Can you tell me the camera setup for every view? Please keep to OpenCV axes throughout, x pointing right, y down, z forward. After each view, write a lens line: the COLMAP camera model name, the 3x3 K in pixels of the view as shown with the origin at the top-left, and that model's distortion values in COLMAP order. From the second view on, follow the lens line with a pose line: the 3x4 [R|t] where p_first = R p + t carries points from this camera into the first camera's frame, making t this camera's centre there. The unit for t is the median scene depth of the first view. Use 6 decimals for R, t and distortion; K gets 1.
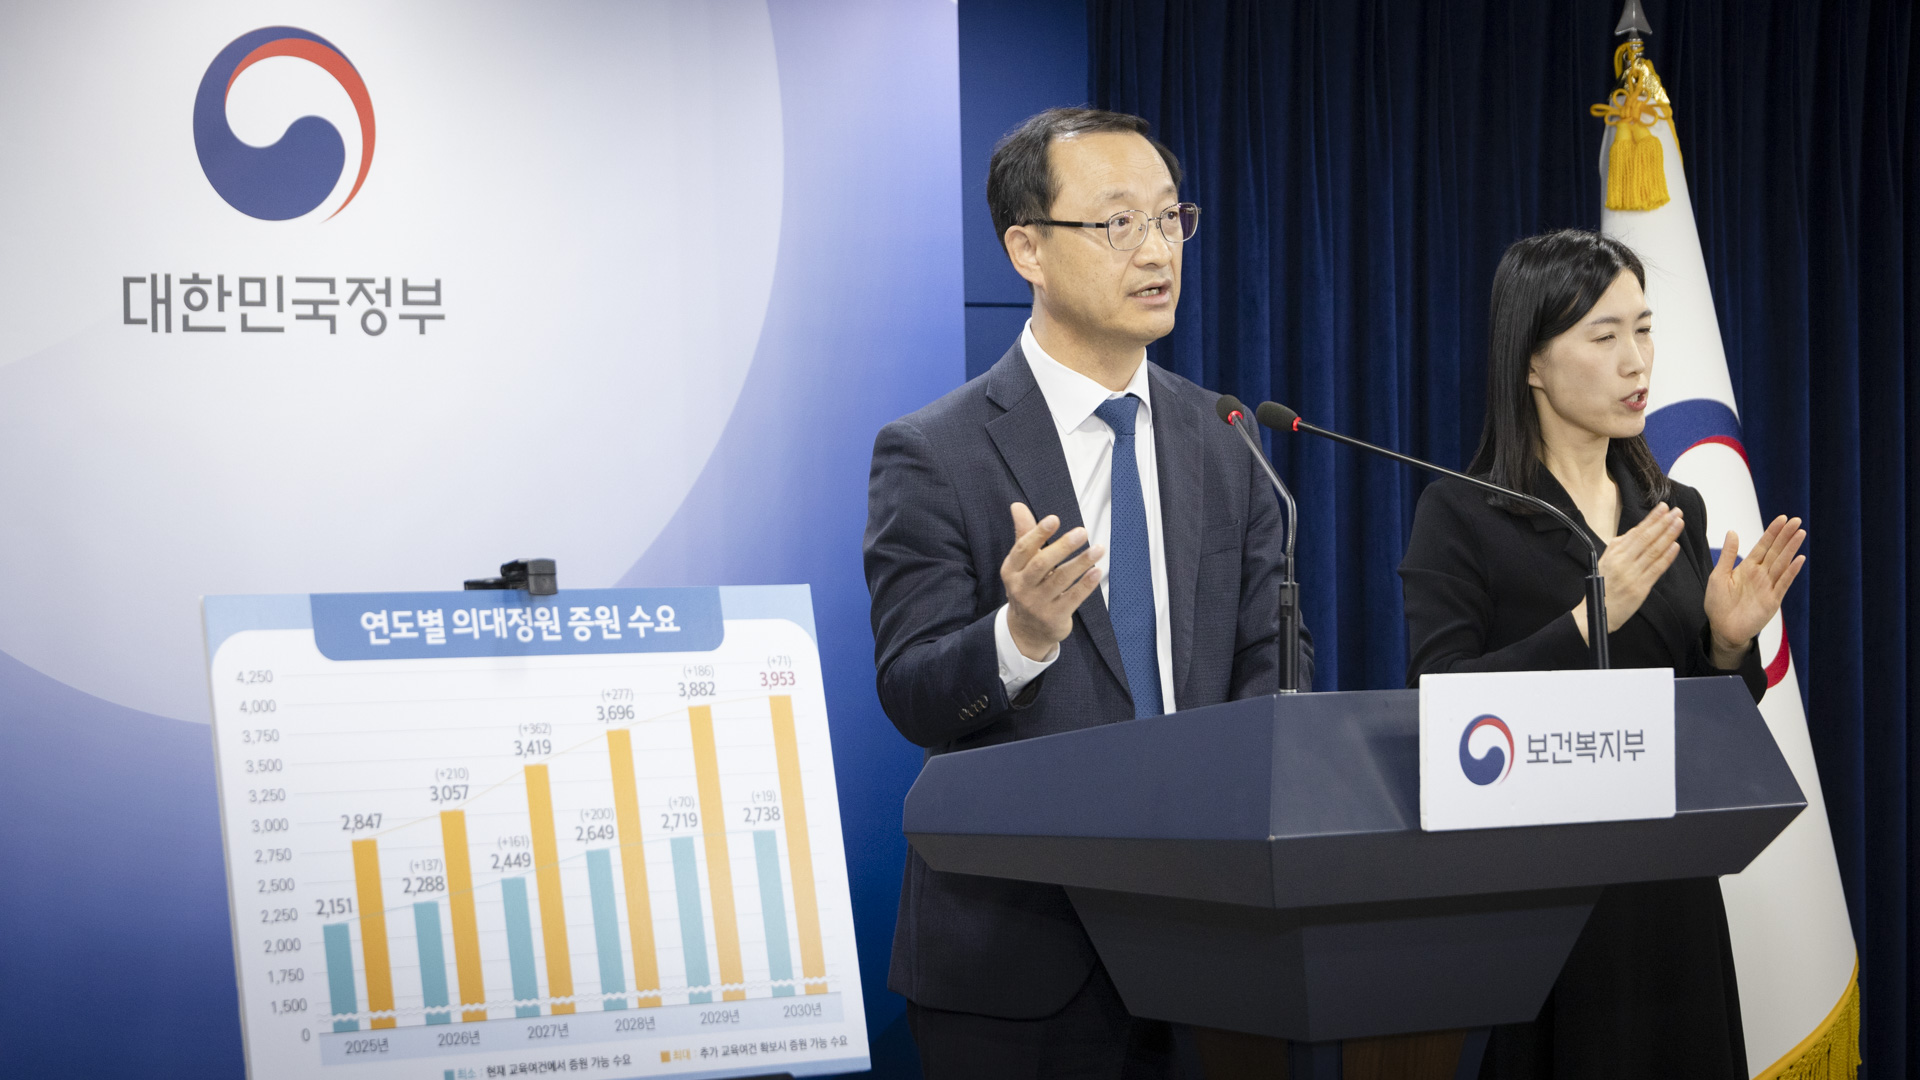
lens RADIAL K [[4681.3, 0, 946.7], [0, 4681.3, 486.7], [0, 0, 1]] dist [-0.067787, 0.000000]
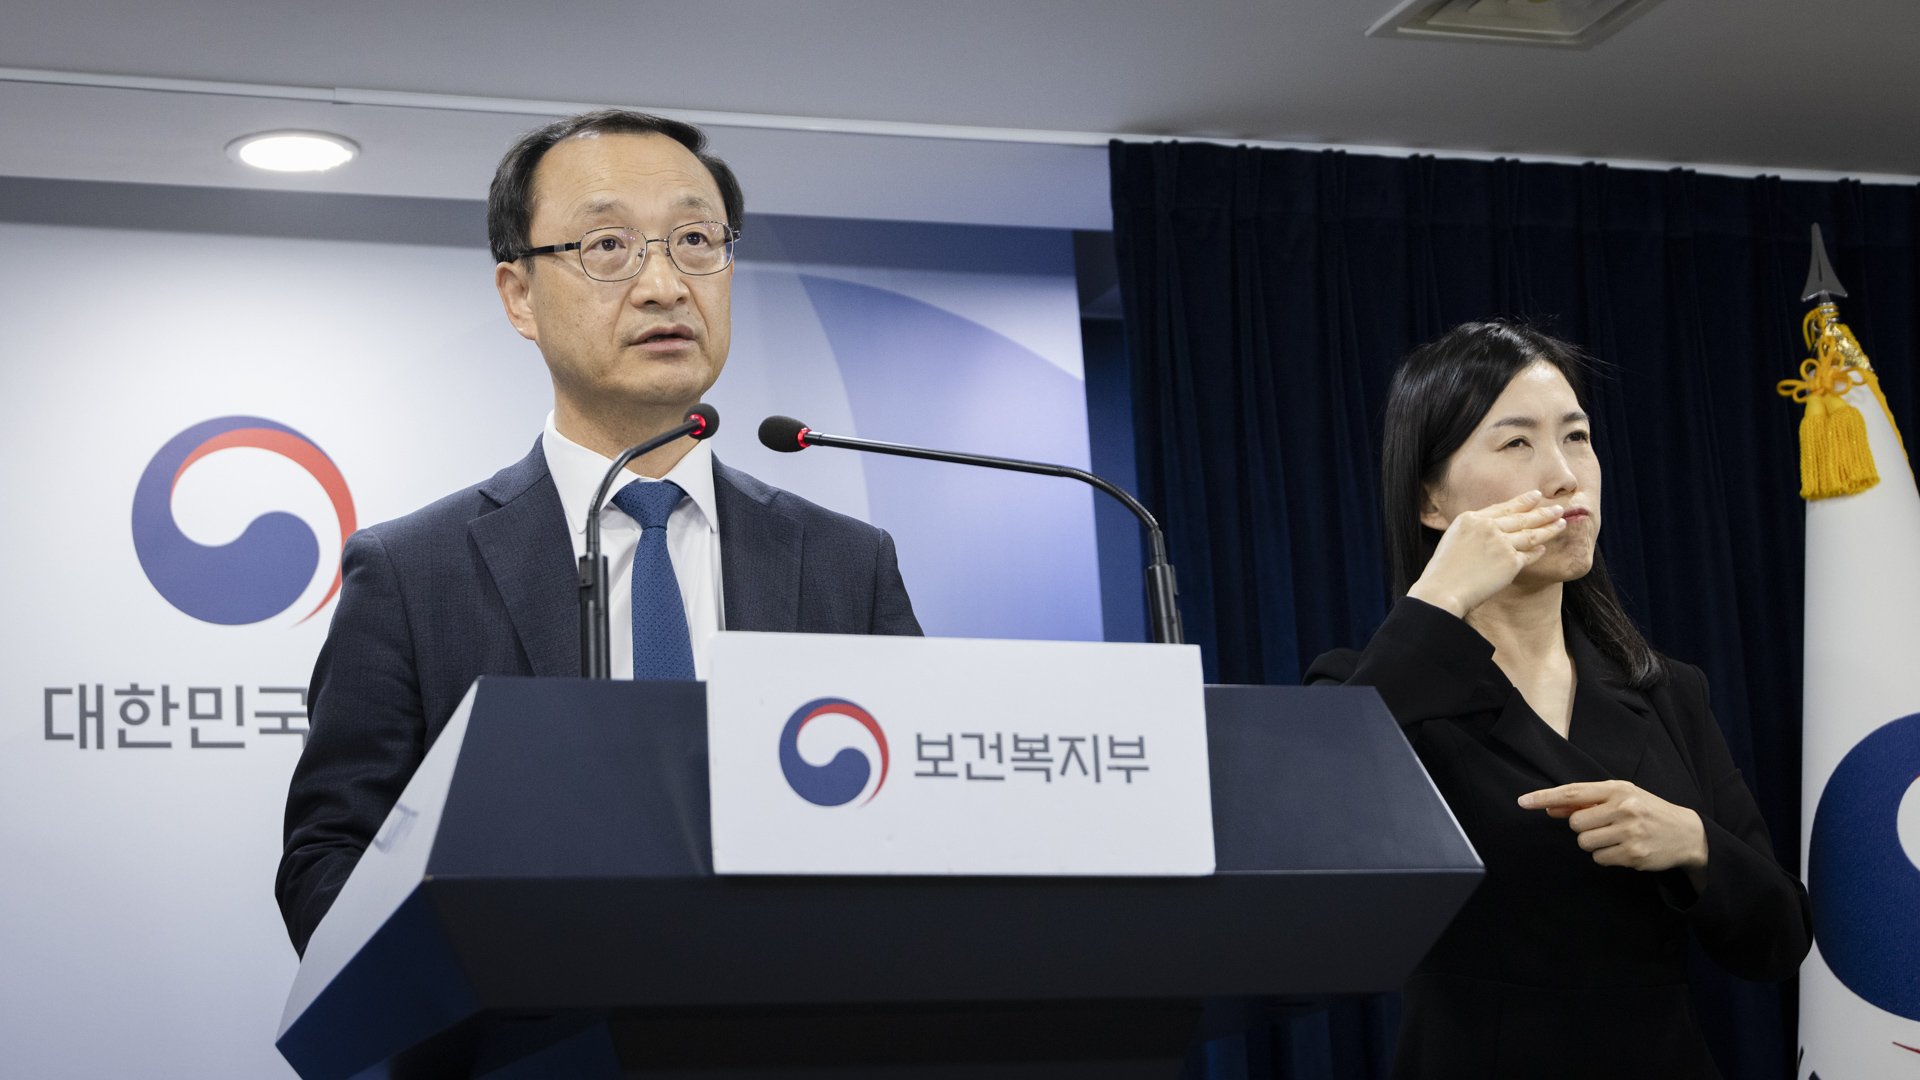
lens RADIAL K [[3871.5, 0, 849.8], [0, 3871.5, 426.2], [0, 0, 1]] dist [0.024198, 0.000000]
pose [[0.957422, -0.109863, -0.266969, 0.275728], [0.042651, 0.968439, -0.245574, 0.149670], [0.285523, 0.223731, 0.931891, 0.522449]]
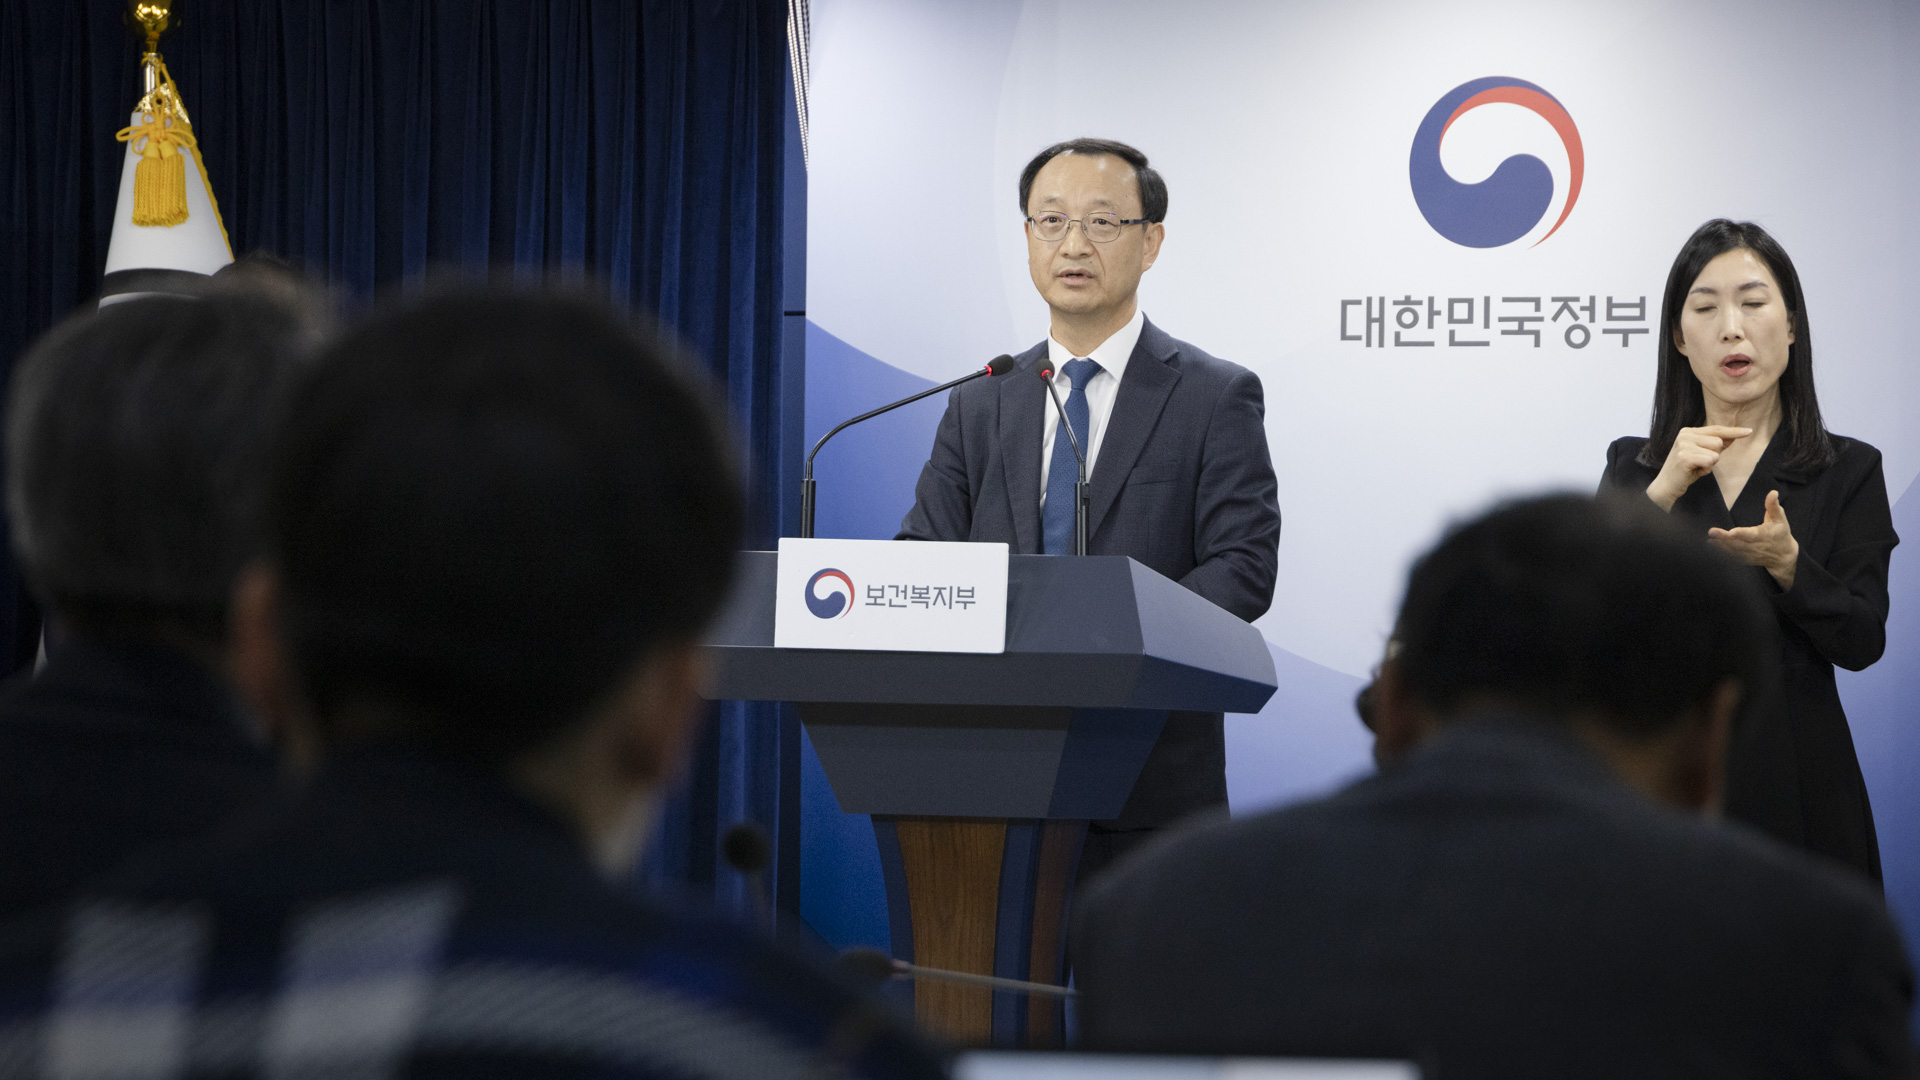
lens RADIAL K [[8129.2, 0, 958.0], [0, 8129.2, 545.8], [0, 0, 1]] dist [-0.072100, 0.000000]
pose [[0.576526, -0.002303, -0.817076, 2.218364], [-0.026698, 0.999409, -0.021655, 0.097936], [0.816643, 0.034299, 0.576124, -0.382956]]
